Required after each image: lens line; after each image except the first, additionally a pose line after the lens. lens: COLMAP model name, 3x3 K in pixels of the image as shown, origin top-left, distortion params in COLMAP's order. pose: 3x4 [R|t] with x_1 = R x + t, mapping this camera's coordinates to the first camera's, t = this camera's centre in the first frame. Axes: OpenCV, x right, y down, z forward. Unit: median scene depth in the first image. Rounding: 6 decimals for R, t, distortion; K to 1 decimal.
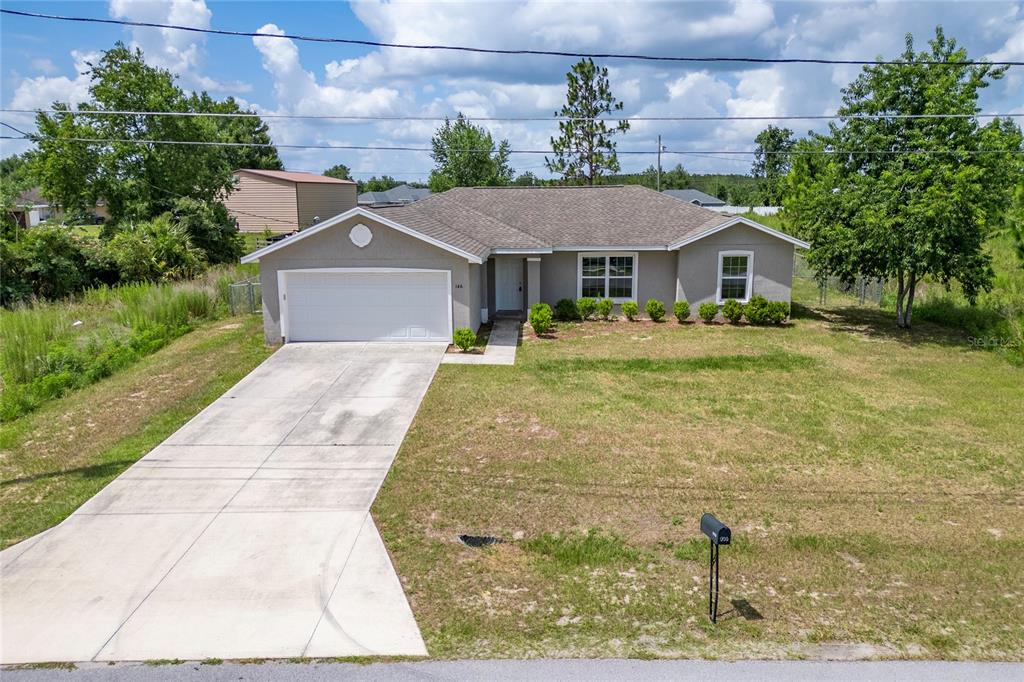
lens RADIAL K [[705.8, 0, 516.1], [0, 705.8, 356.7], [0, 0, 1]] dist [0.029276, -0.001195]
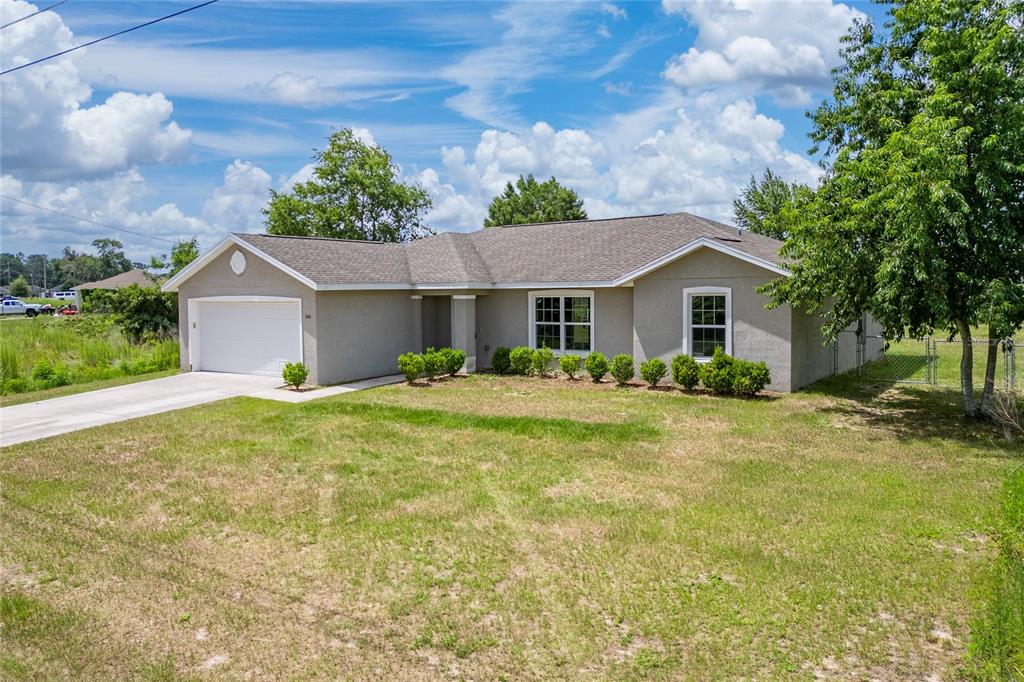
lens RADIAL K [[795.8, 0, 512.0], [0, 795.8, 341.0], [0, 0, 1]] dist [0.026052, -0.000806]
pose [[0.838843, 0.033222, -0.543358, 0.688297], [-0.117537, 0.985646, -0.121190, 0.022969], [0.531533, 0.165524, 0.830707, 0.309807]]
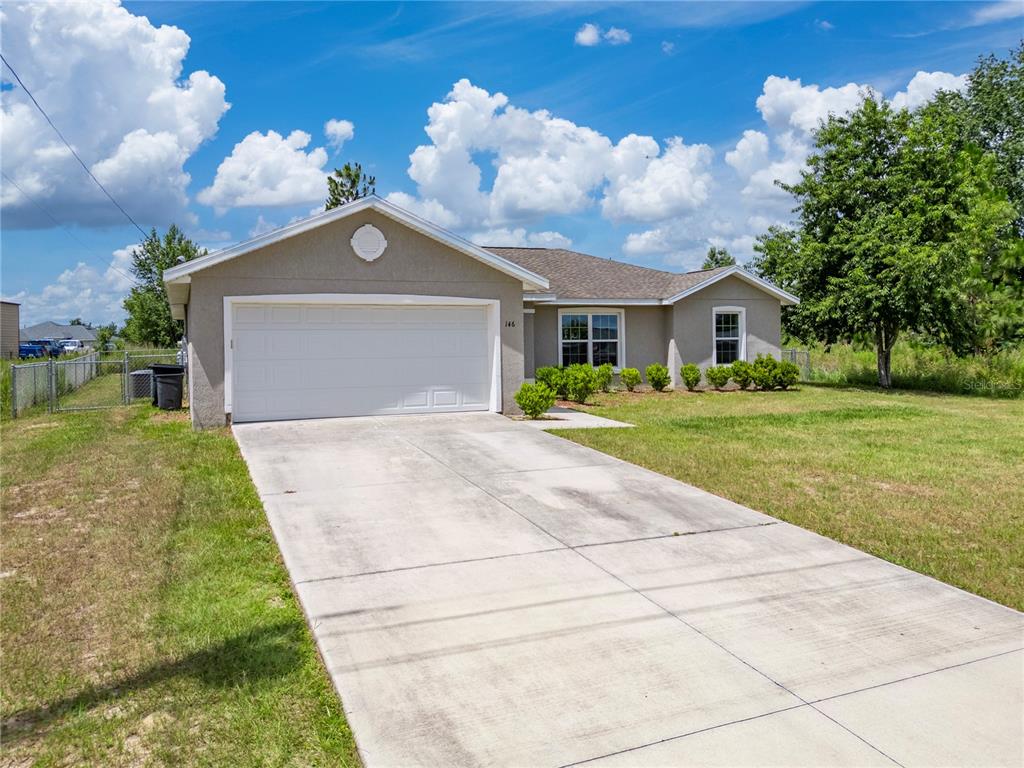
lens RADIAL K [[724.3, 0, 460.0], [0, 724.3, 385.0], [0, 0, 1]] dist [0.044220, -0.001205]
pose [[0.922043, -0.024156, 0.386333, -0.397116], [0.090877, 0.983665, -0.155386, 0.061198], [-0.376269, 0.178381, 0.909176, 0.402524]]
